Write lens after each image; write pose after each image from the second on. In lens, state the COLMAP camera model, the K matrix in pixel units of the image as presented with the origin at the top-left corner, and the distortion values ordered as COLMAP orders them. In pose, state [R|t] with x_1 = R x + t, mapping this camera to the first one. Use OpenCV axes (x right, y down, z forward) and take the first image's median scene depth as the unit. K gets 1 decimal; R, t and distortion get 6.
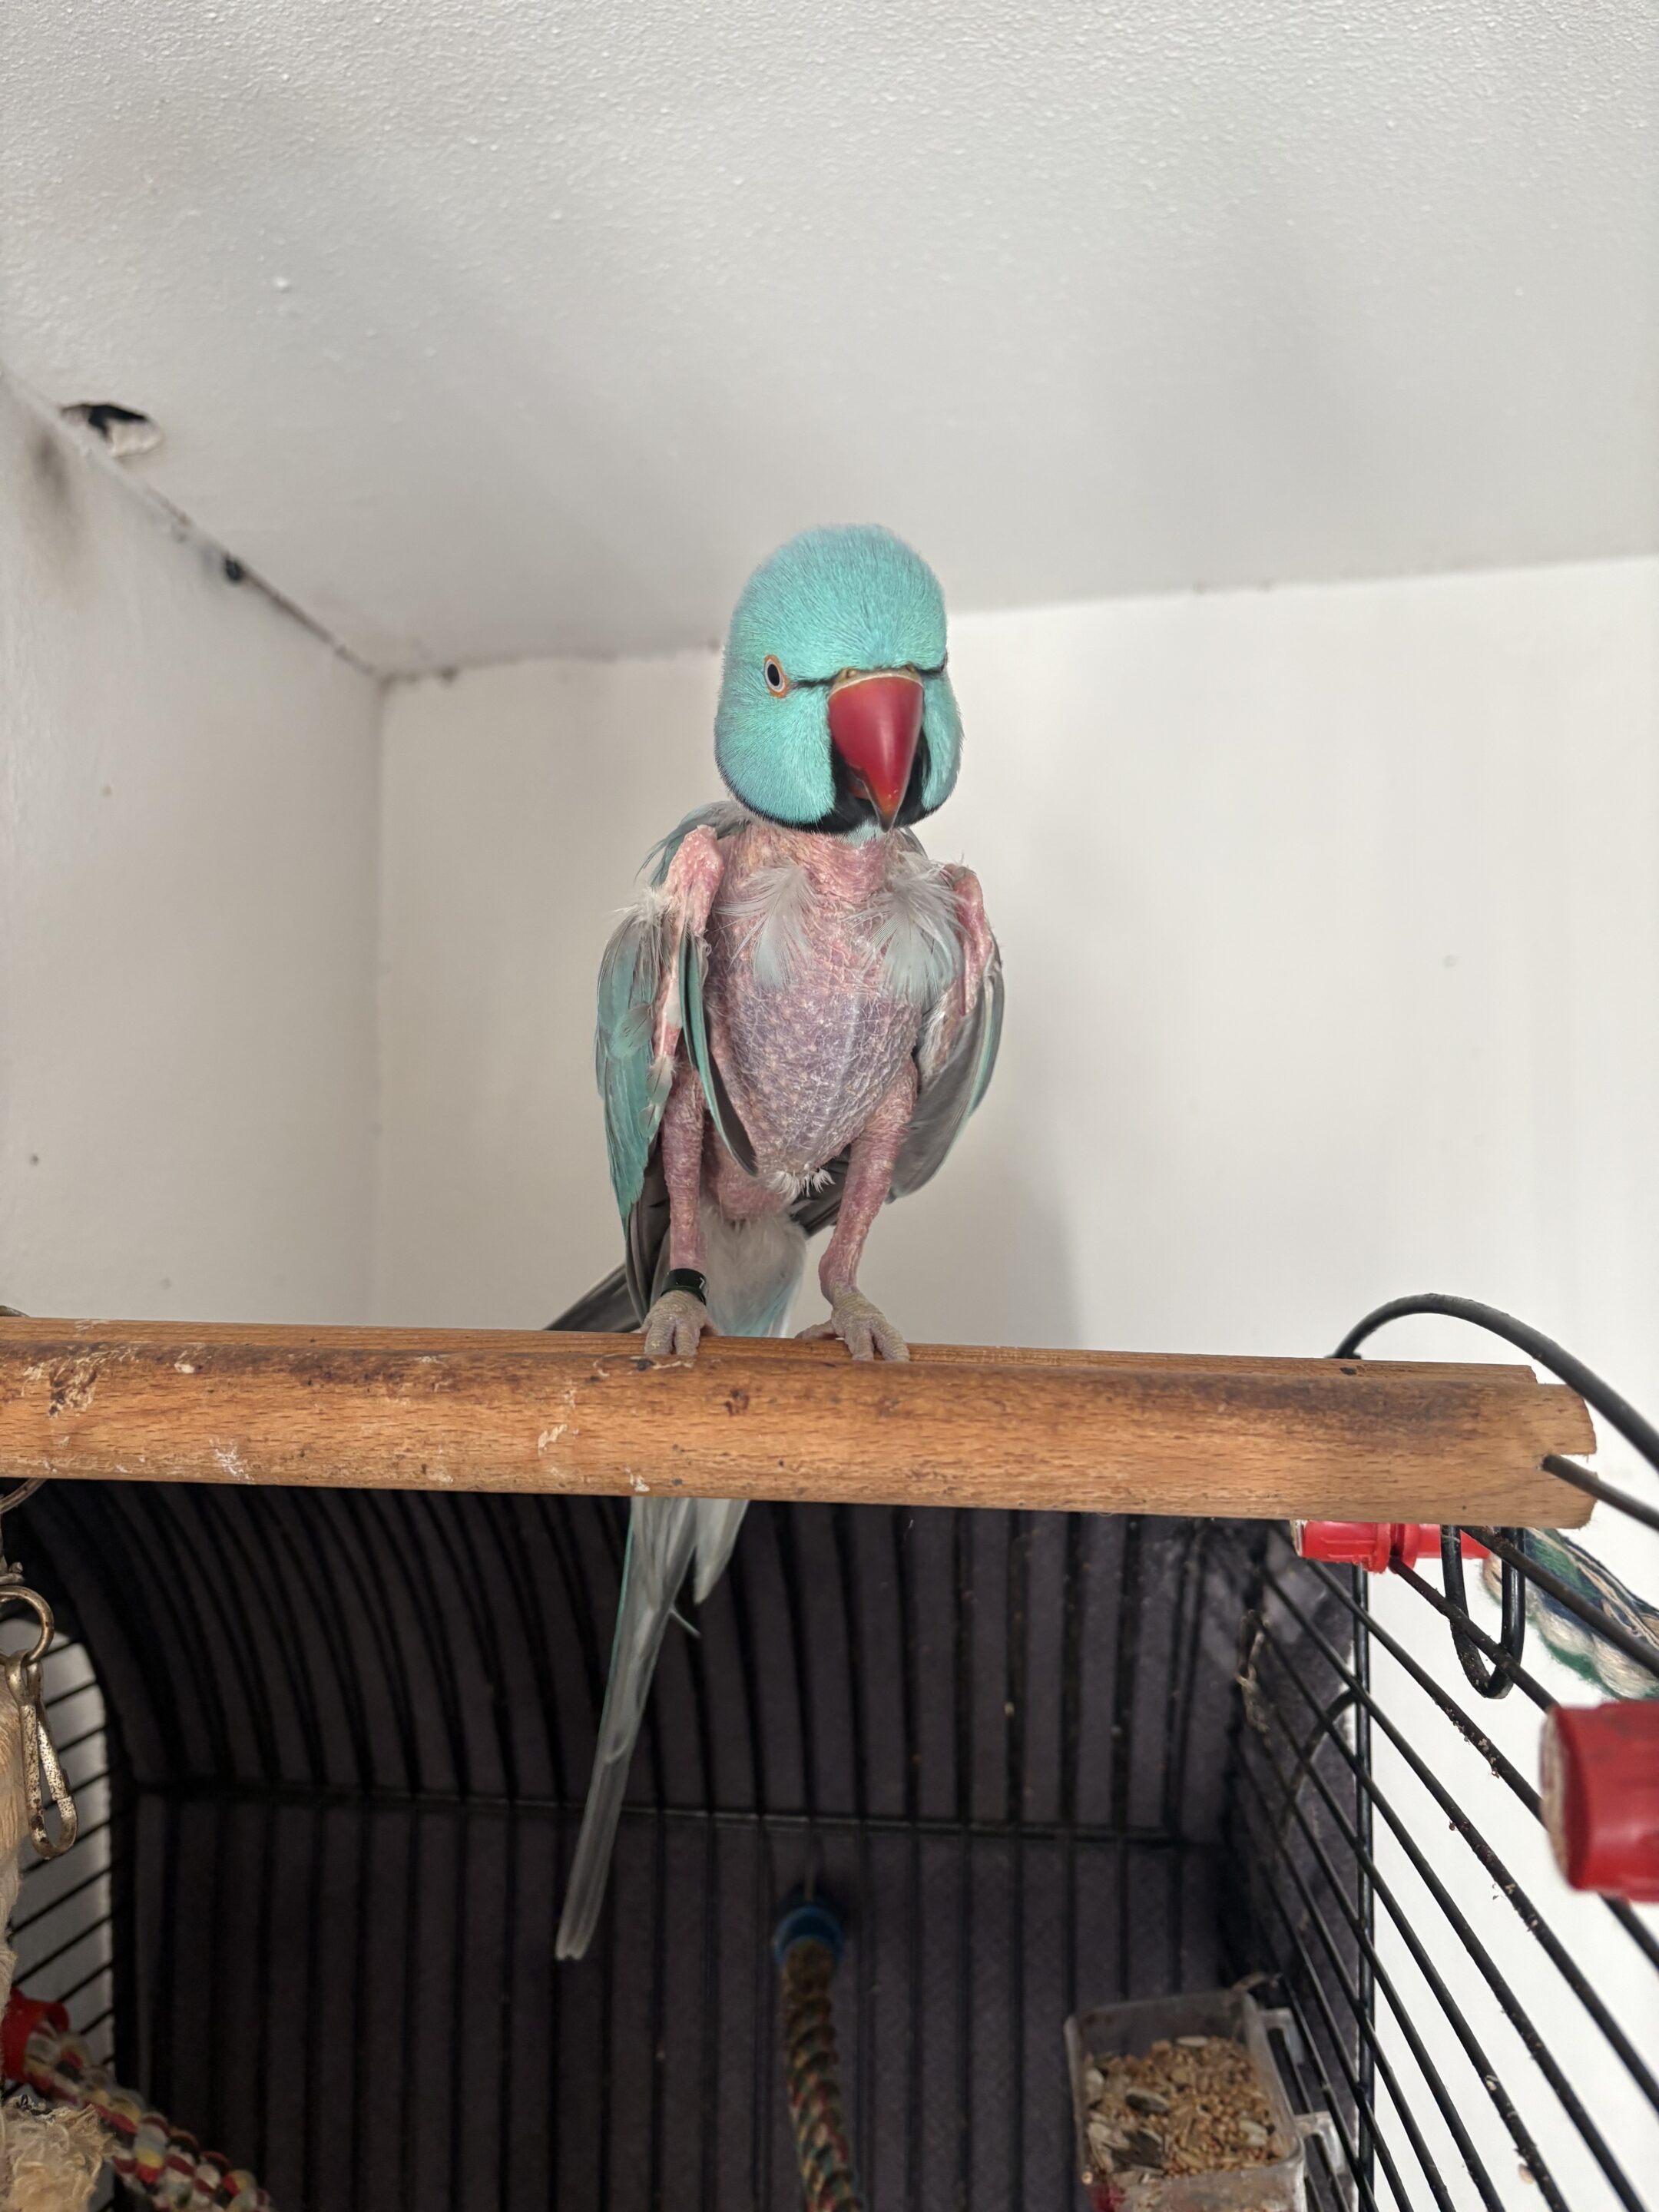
lens RADIAL K [[1676.9, 0, 826.4], [0, 1676.9, 1097.1], [0, 0, 1]] dist [0.006864, -0.035469]
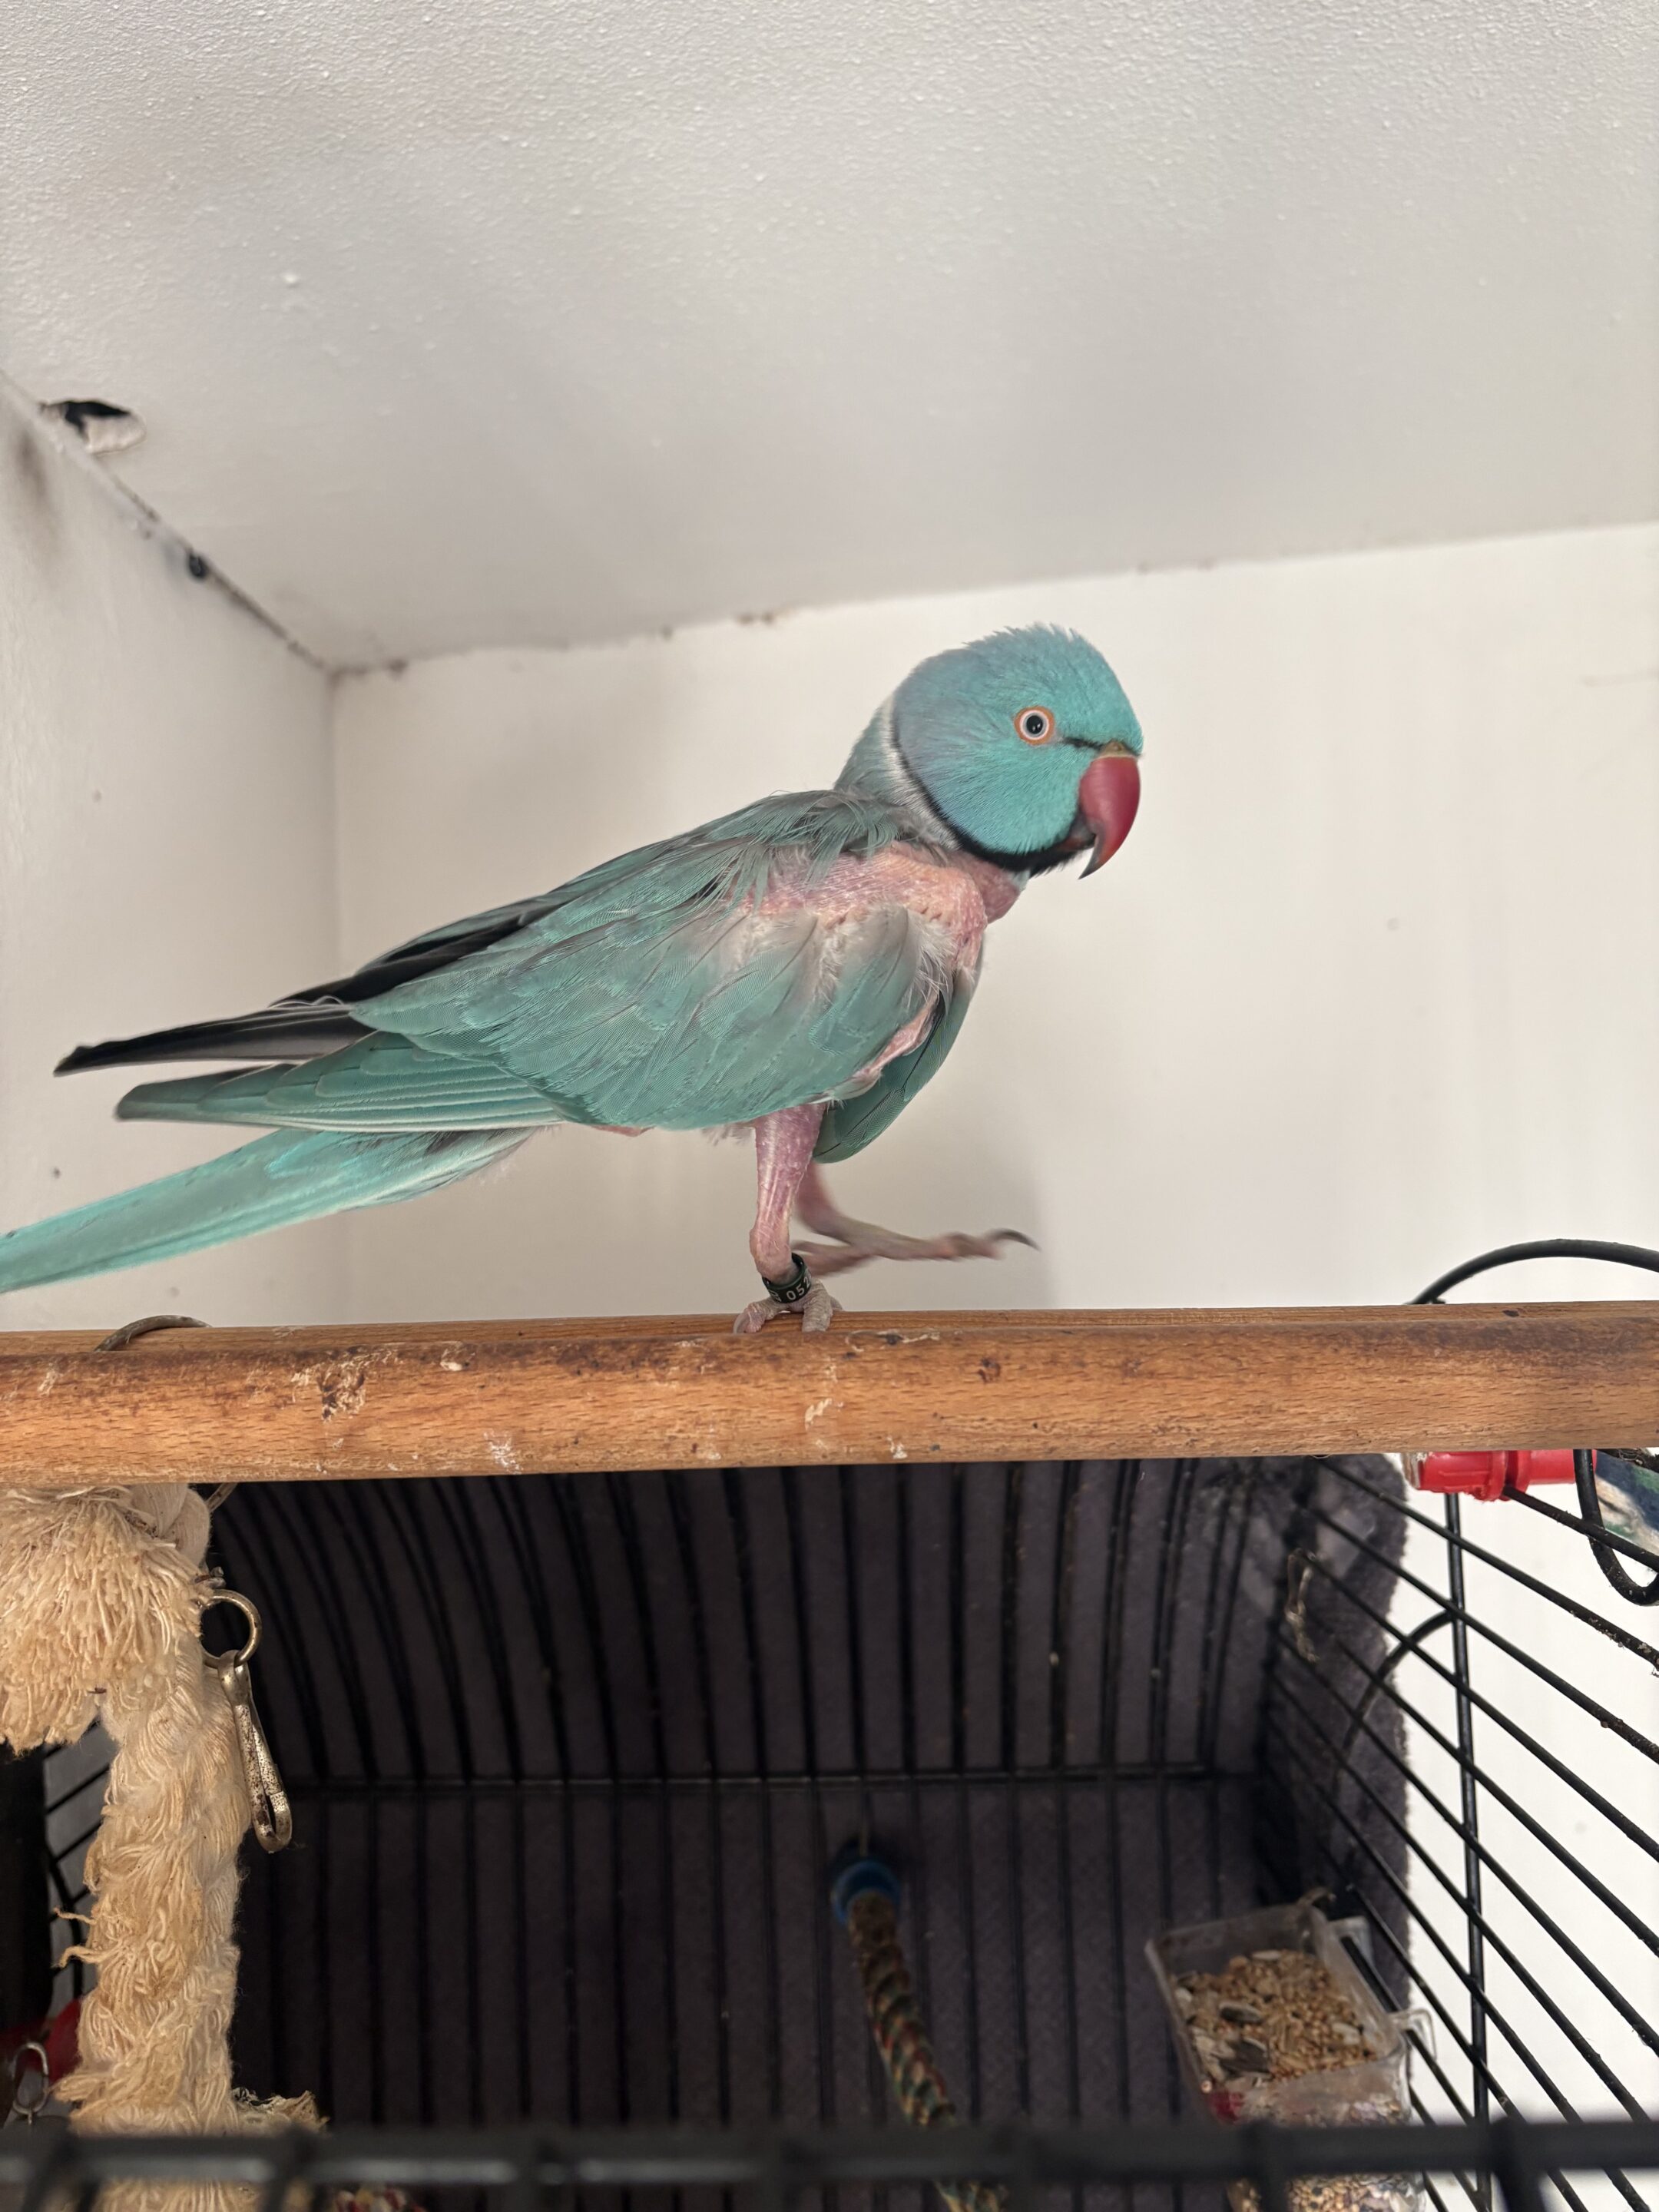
lens RADIAL K [[1675.3, 0, 828.2], [0, 1675.3, 1111.3], [0, 0, 1]] dist [0.001567, -0.030796]
pose [[0.996276, -0.040579, 0.076077, -0.119560], [0.038887, 0.998965, 0.023590, -0.005608], [-0.076955, -0.020544, 0.996823, -0.022905]]
